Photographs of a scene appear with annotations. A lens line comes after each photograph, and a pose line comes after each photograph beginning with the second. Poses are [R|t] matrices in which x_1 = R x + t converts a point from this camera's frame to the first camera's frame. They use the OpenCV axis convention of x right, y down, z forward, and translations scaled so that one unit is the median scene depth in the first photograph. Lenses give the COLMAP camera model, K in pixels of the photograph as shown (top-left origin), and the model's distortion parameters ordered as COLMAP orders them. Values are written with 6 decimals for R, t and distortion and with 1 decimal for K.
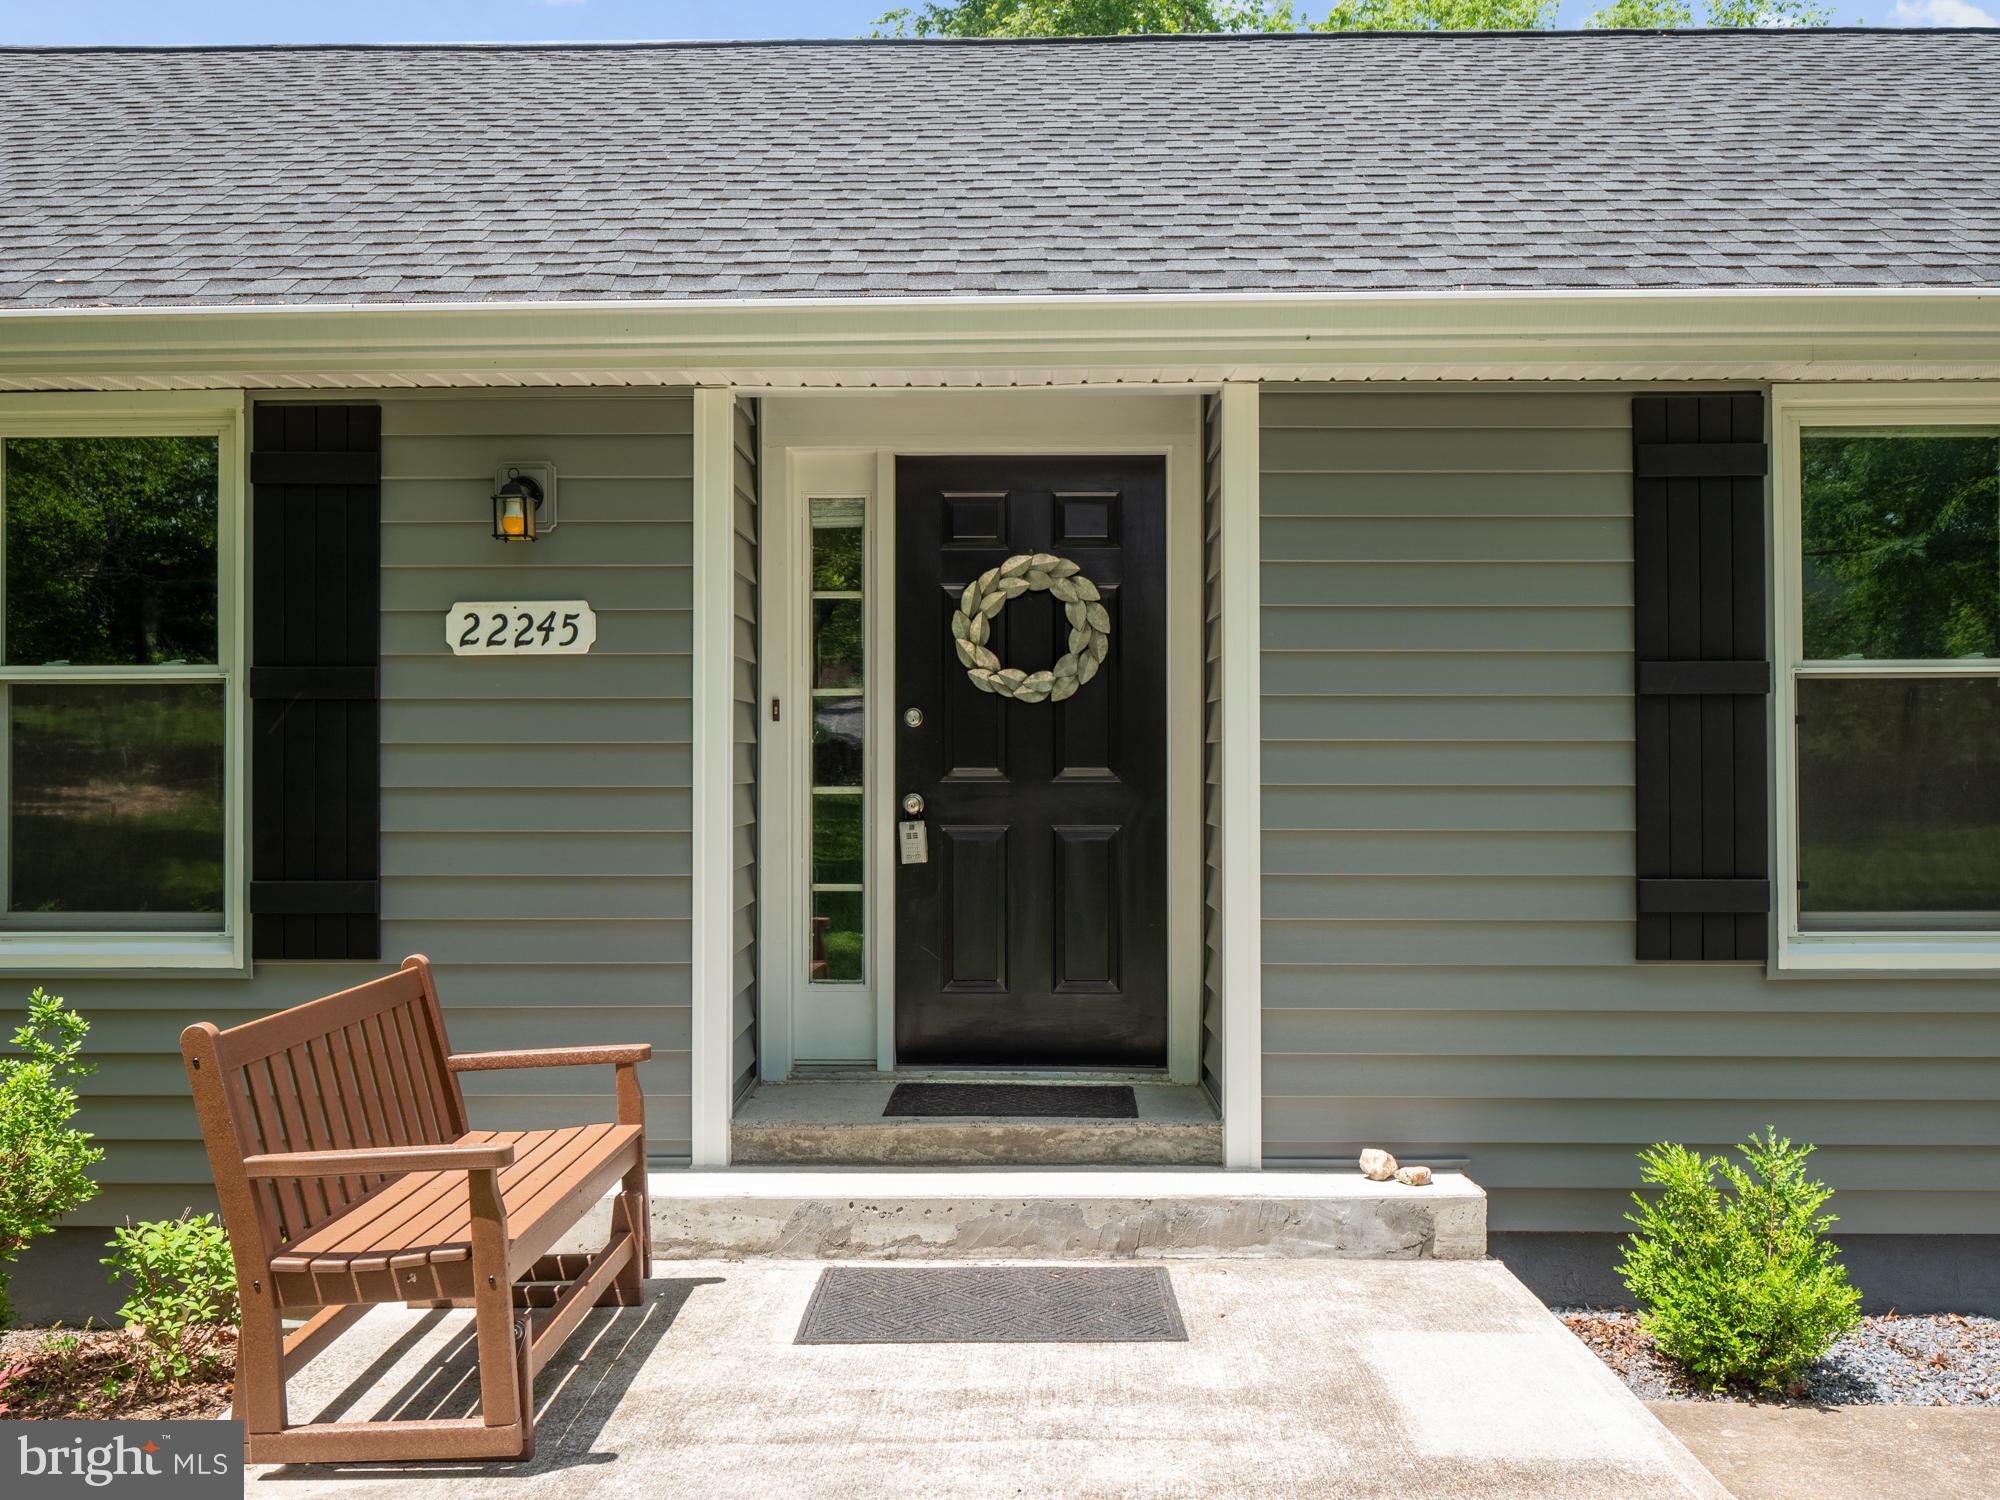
lens RADIAL K [[1744.6, 0, 1000.0], [0, 1744.6, 750.0], [0, 0, 1]] dist [0.009588, 0.004733]
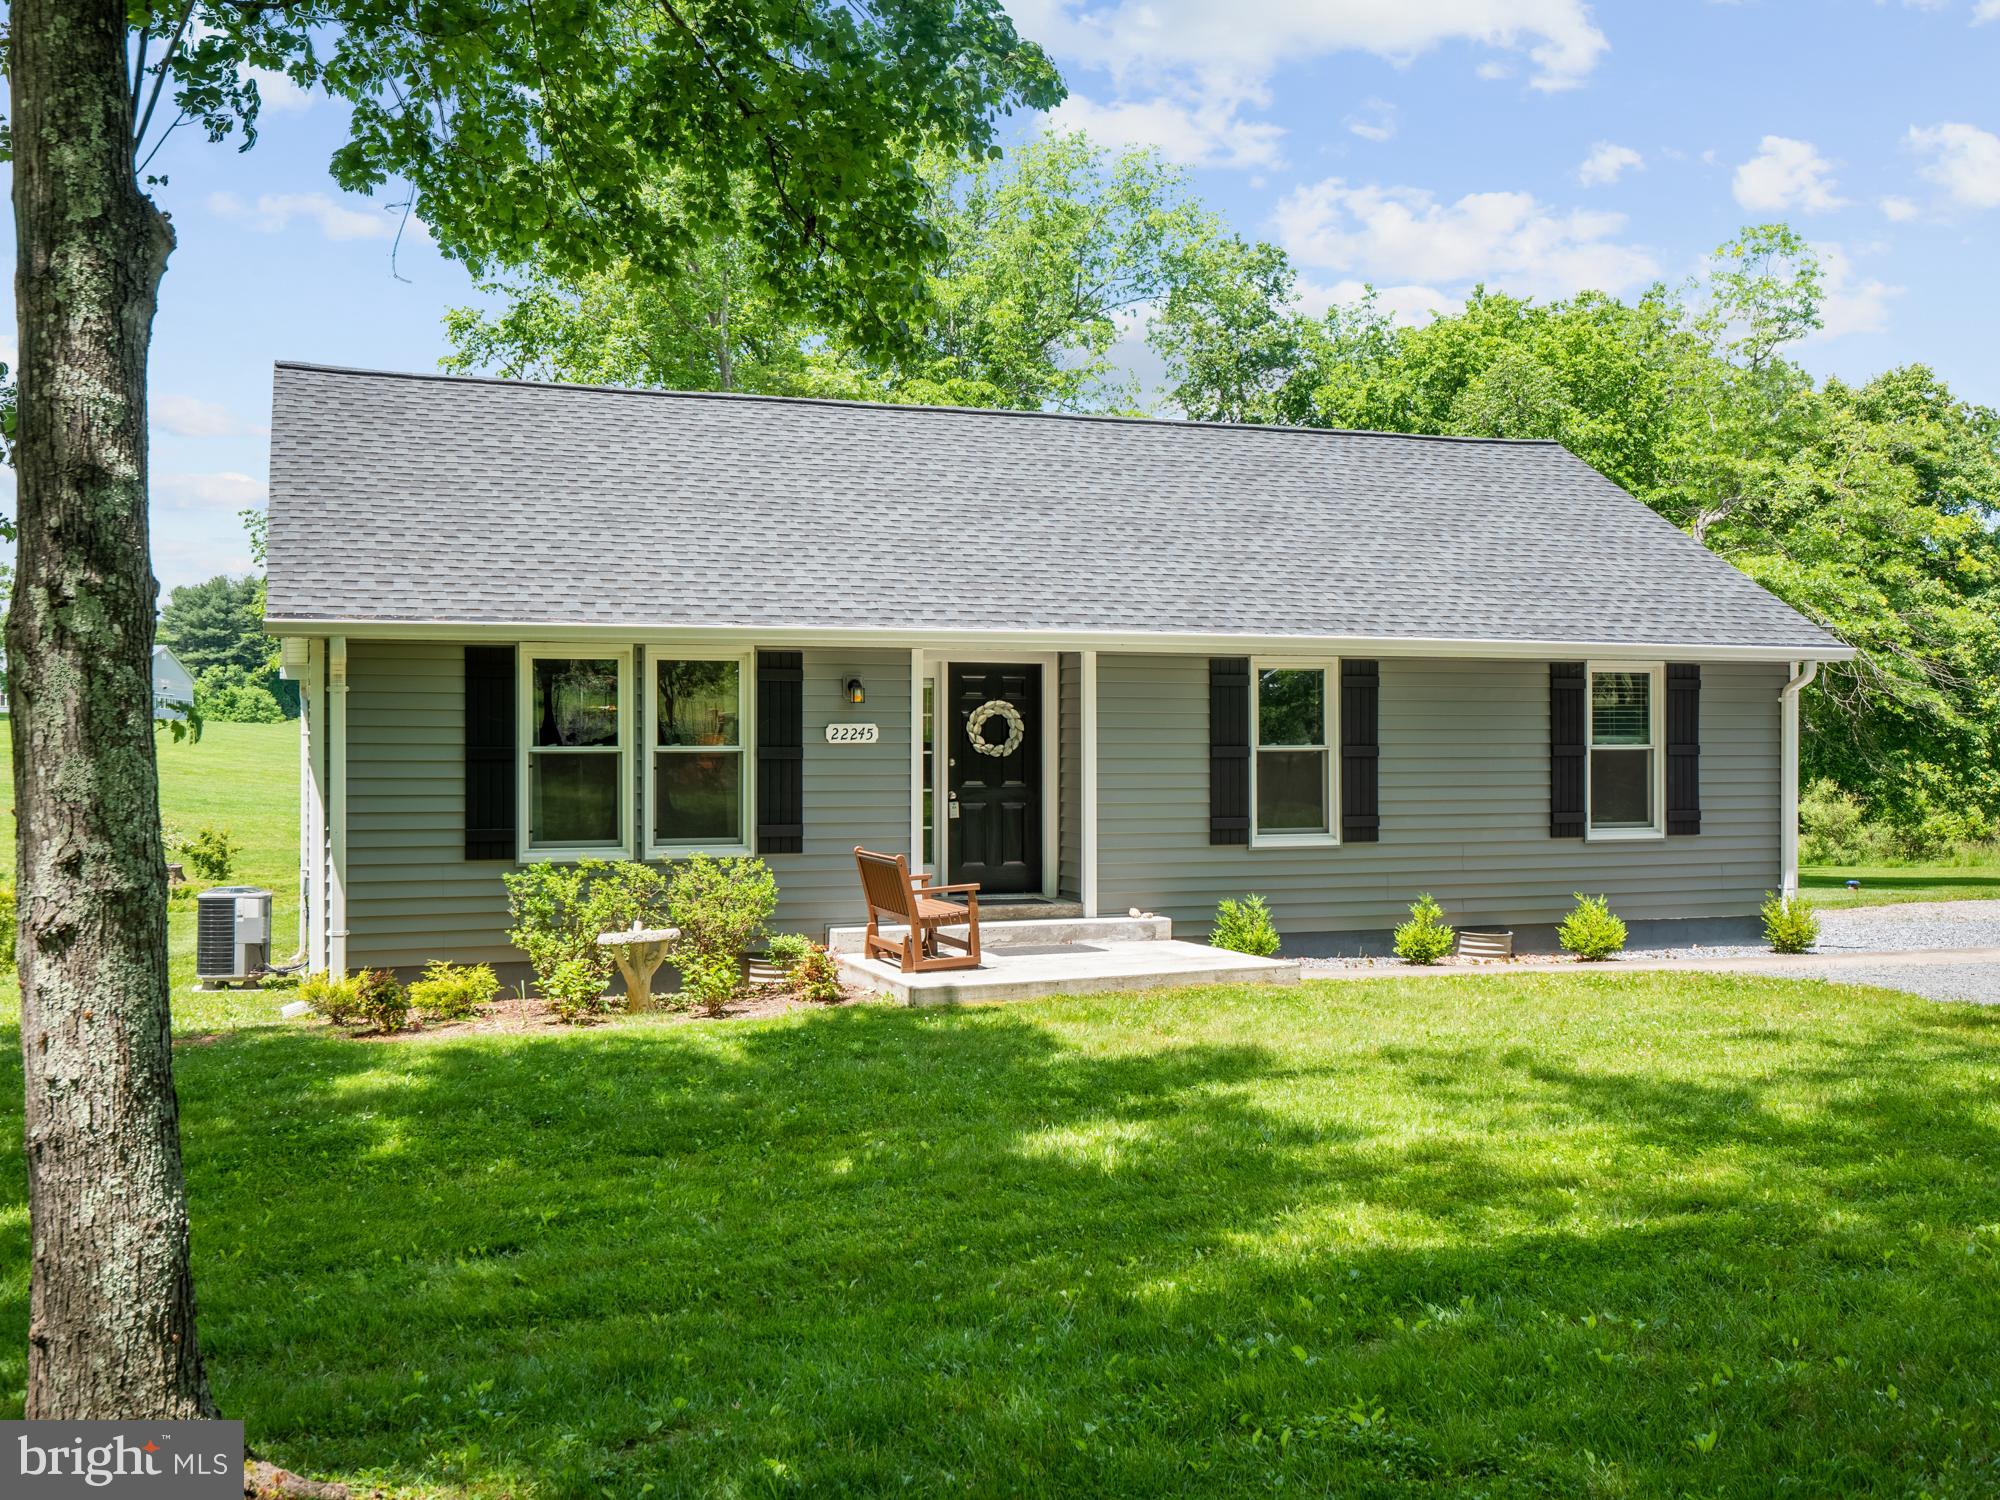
lens RADIAL K [[1953.1, 0, 1000.0], [0, 1953.1, 750.0], [0, 0, 1]] dist [-0.002725, -0.000663]
pose [[0.933669, 0.000766, 0.358137, -1.172318], [-0.003828, 0.999962, 0.007843, -0.068582], [-0.358118, -0.008694, 0.933636, -2.000693]]
